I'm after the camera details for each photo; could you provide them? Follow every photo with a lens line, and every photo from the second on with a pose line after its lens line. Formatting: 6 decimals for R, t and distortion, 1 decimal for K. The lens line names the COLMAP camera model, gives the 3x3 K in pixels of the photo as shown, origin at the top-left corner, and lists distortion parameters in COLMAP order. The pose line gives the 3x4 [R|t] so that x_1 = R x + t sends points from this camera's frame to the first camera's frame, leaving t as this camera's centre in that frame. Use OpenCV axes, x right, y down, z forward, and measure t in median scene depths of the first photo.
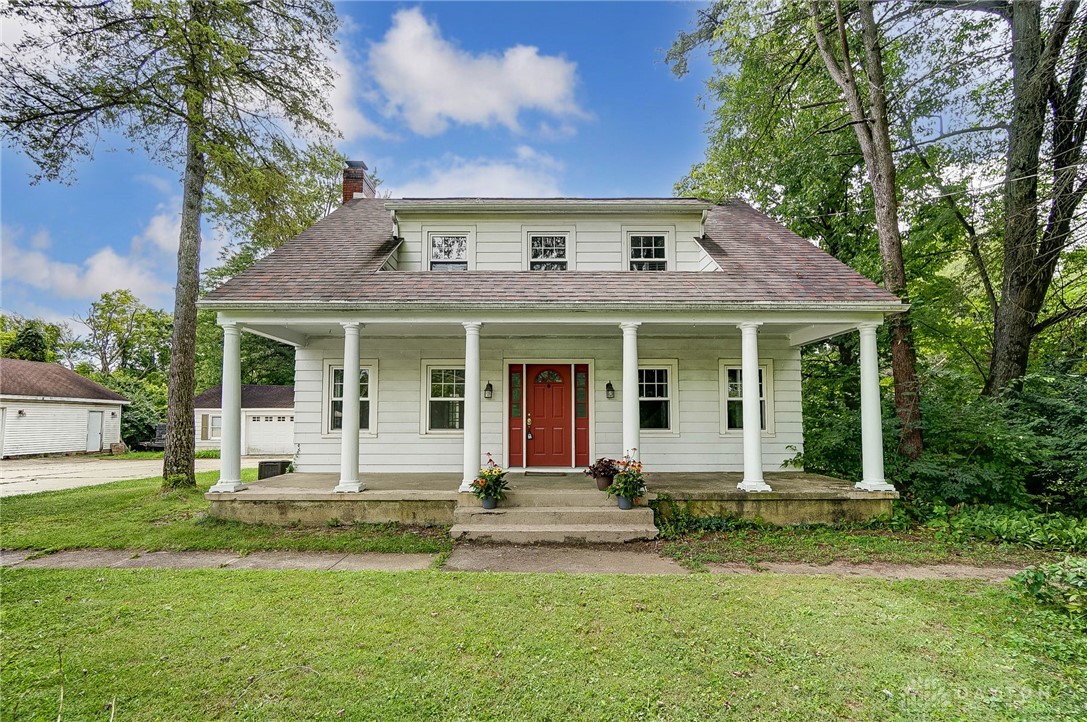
lens RADIAL K [[468.0, 0, 541.3], [0, 468.0, 359.3], [0, 0, 1]] dist [-0.000613, -0.000200]
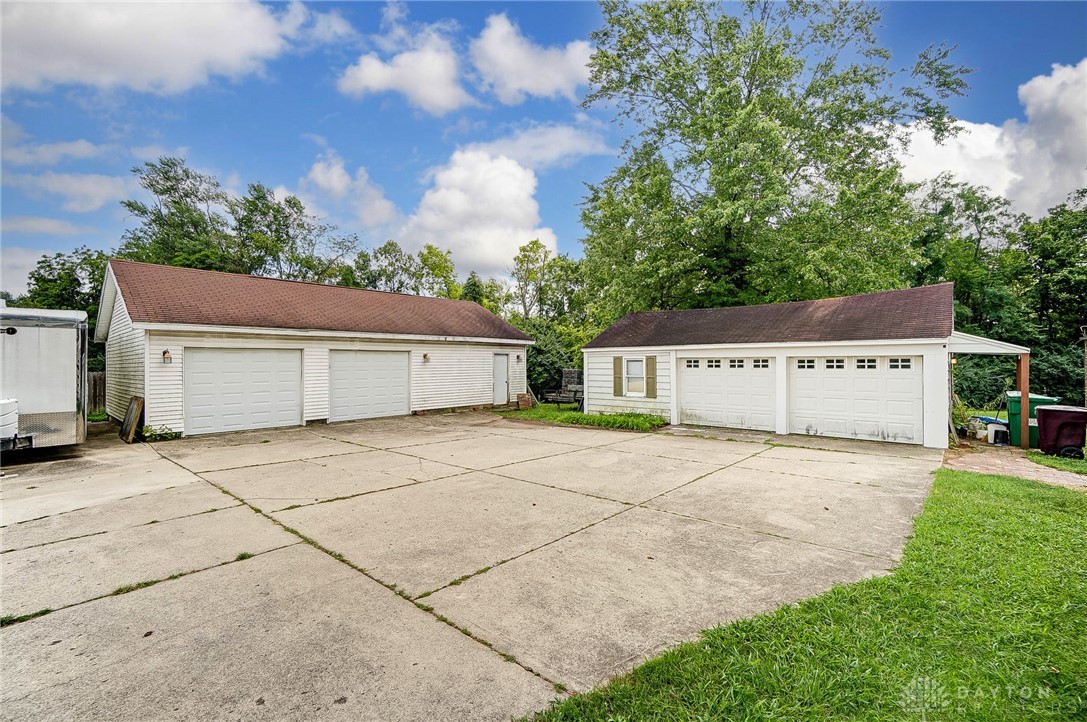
lens RADIAL K [[468.0, 0, 541.3], [0, 468.0, 359.3], [0, 0, 1]] dist [-0.000613, -0.000200]
pose [[0.729569, -0.005677, -0.683883, -0.350951], [0.092172, 0.991659, 0.090097, 0.053658], [0.677667, -0.128767, 0.724007, 0.460258]]
